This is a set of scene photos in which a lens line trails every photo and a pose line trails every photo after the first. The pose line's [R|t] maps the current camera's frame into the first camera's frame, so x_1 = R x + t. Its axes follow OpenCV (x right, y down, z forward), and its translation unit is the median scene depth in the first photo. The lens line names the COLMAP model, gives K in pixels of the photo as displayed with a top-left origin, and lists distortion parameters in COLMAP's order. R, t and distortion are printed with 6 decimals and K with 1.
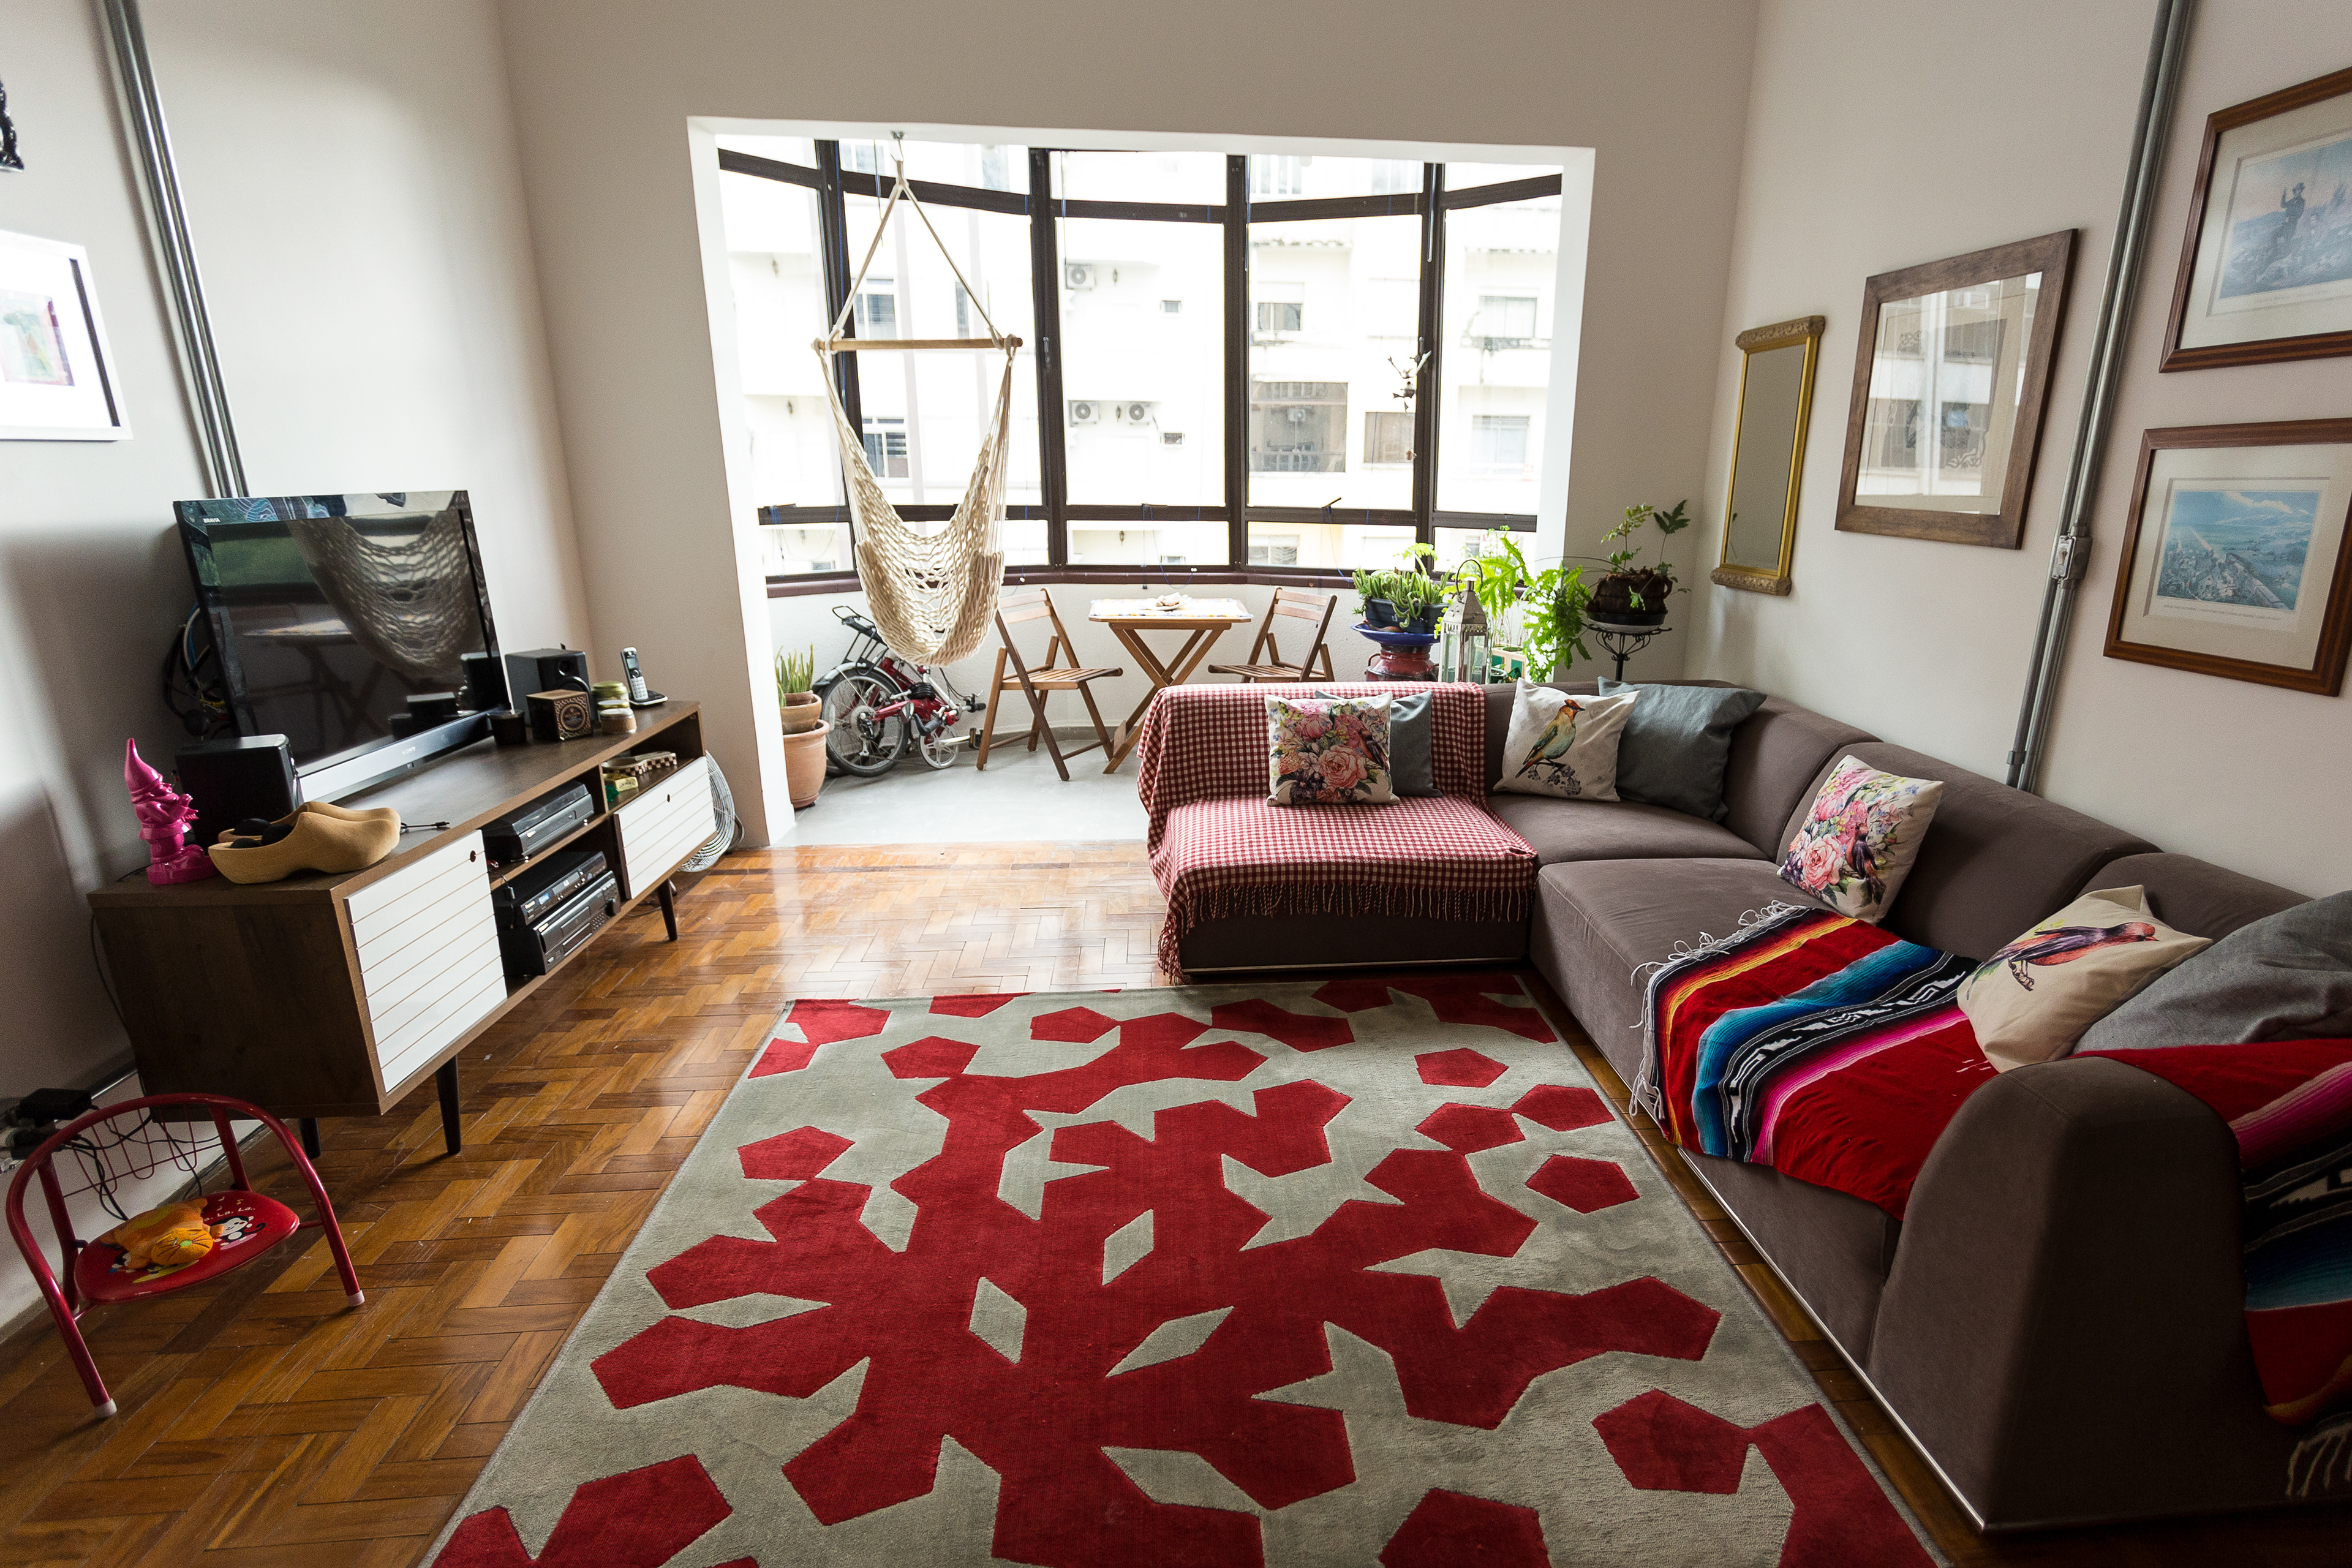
lens RADIAL K [[1192.5, 0, 1273.8], [0, 1192.5, 830.9], [0, 0, 1]] dist [0.003825, 0.000278]
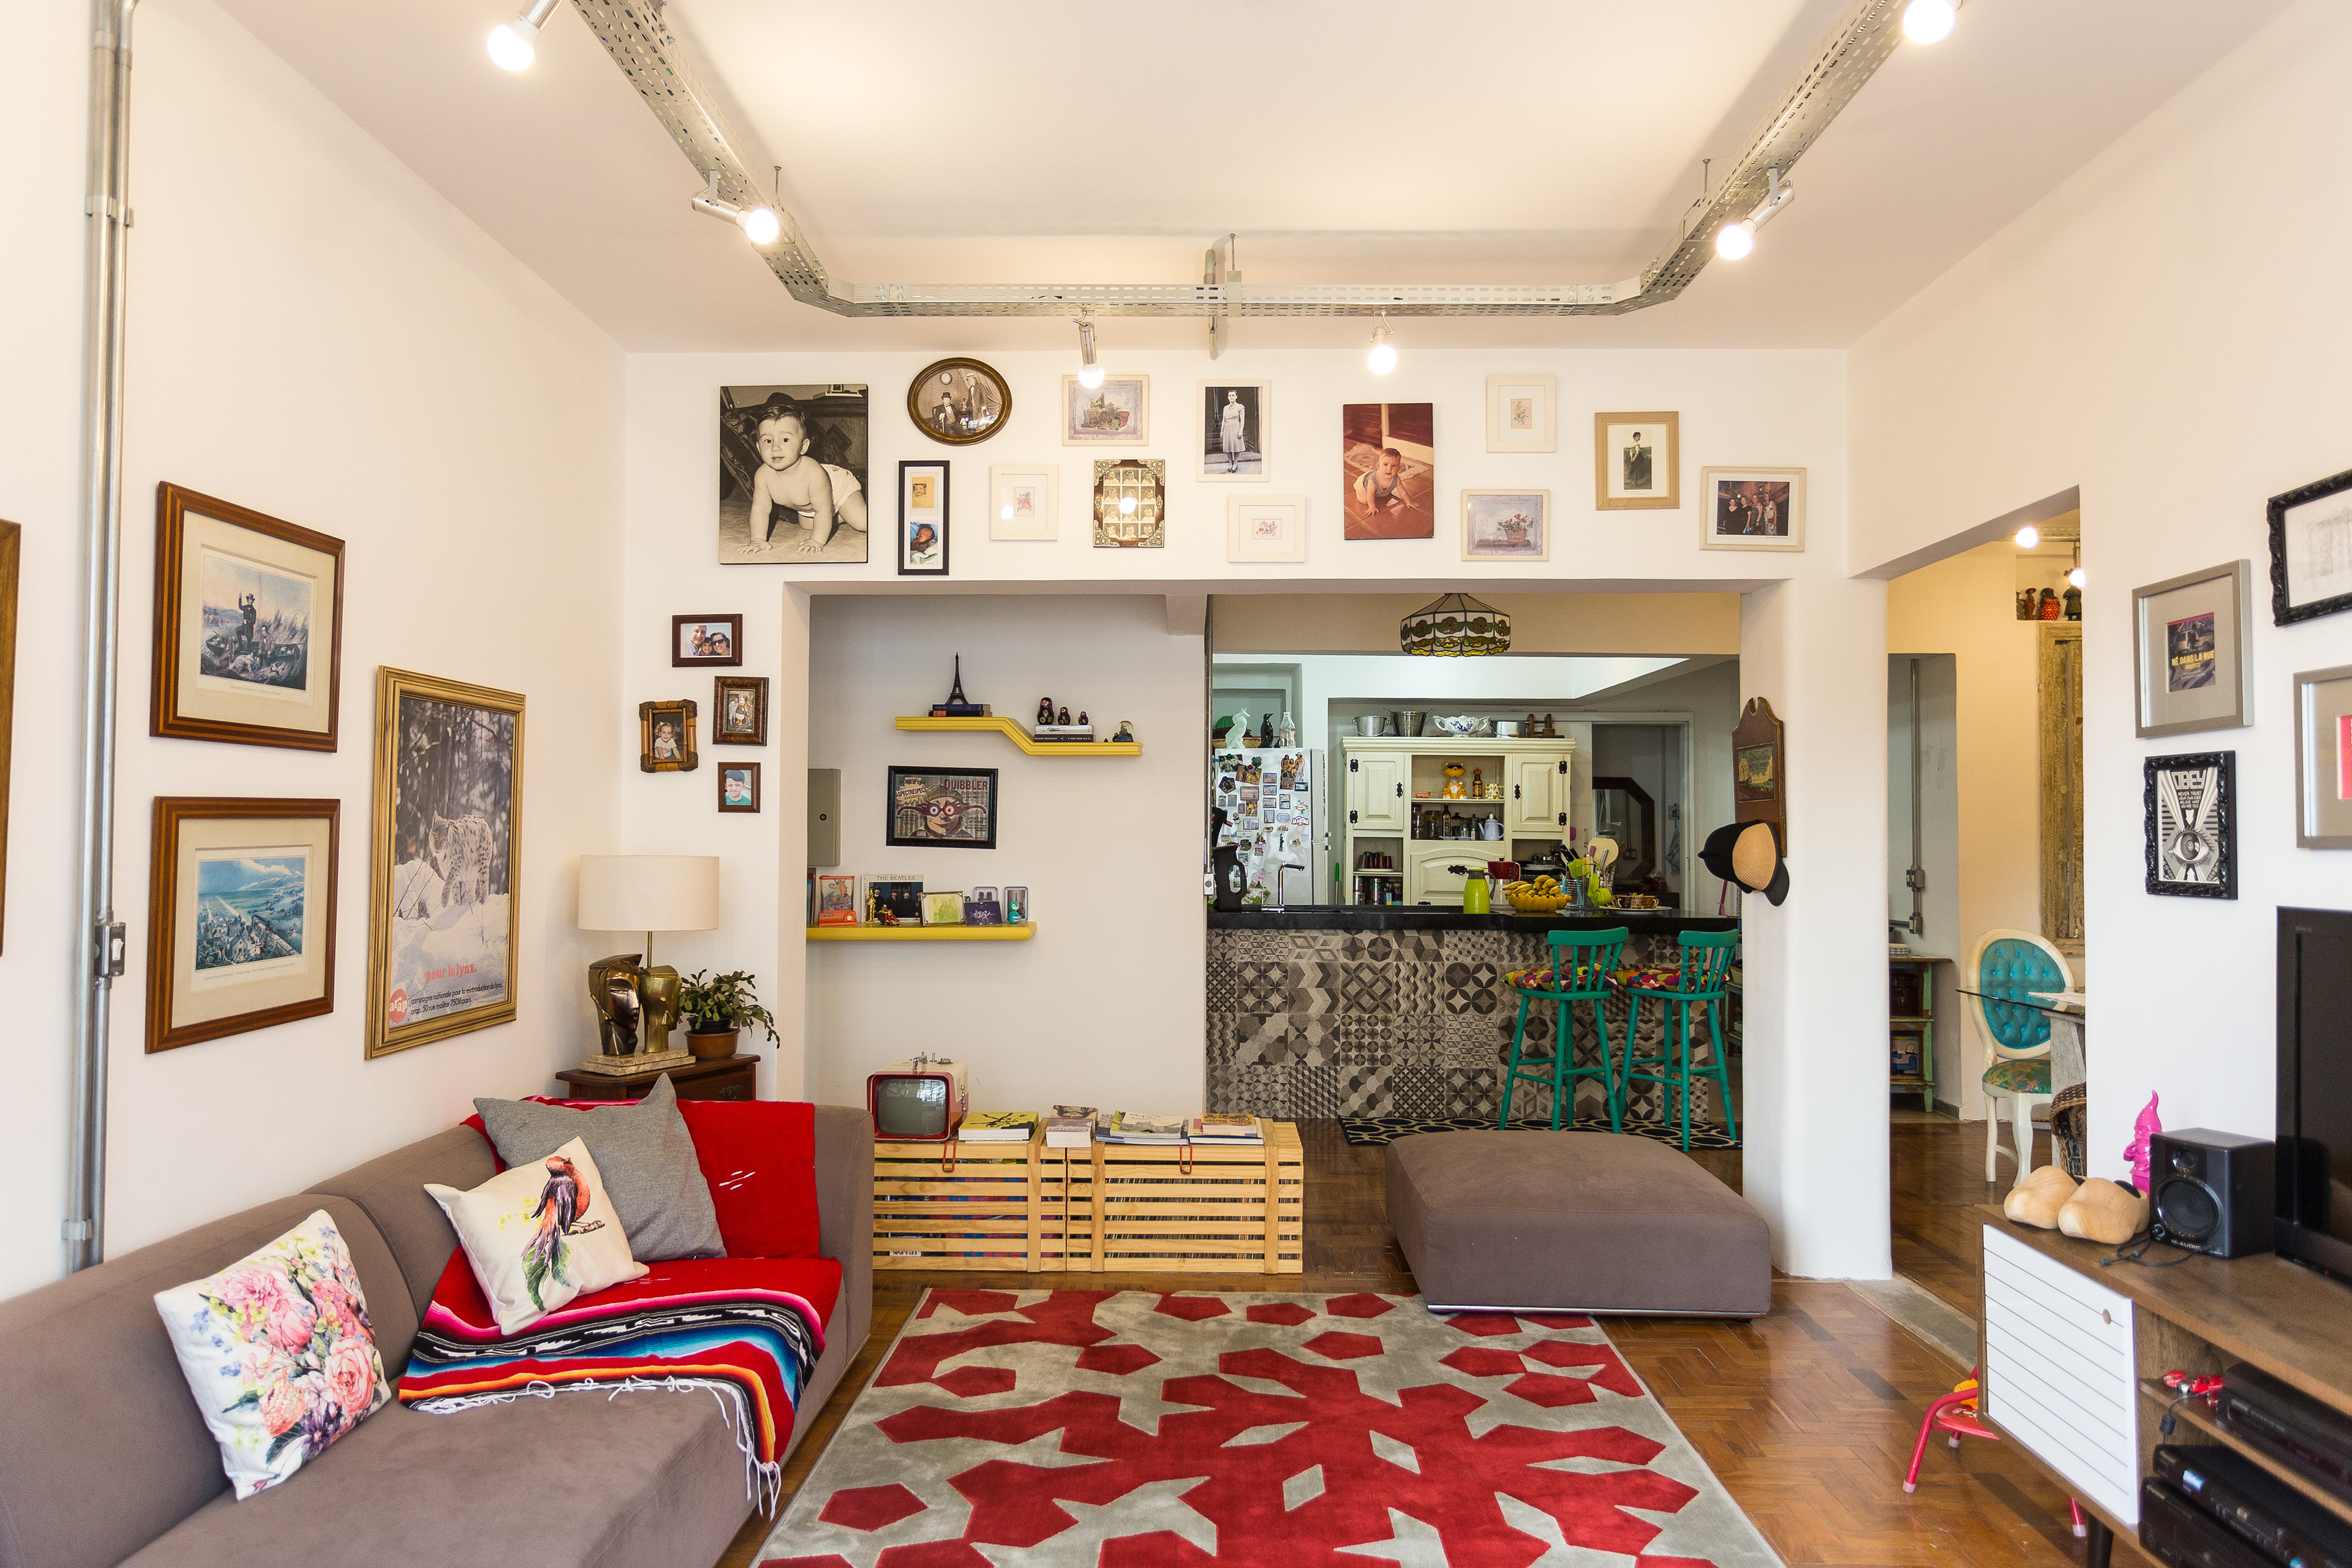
lens RADIAL K [[1496.2, 0, 1176.0], [0, 1496.2, 781.3], [0, 0, 1]] dist [0.000462, 0.000248]
pose [[-0.991901, -0.008947, 0.126696, -0.175719], [0.024242, 0.965843, 0.257993, -0.696460], [-0.124677, 0.258975, -0.957804, 2.226728]]
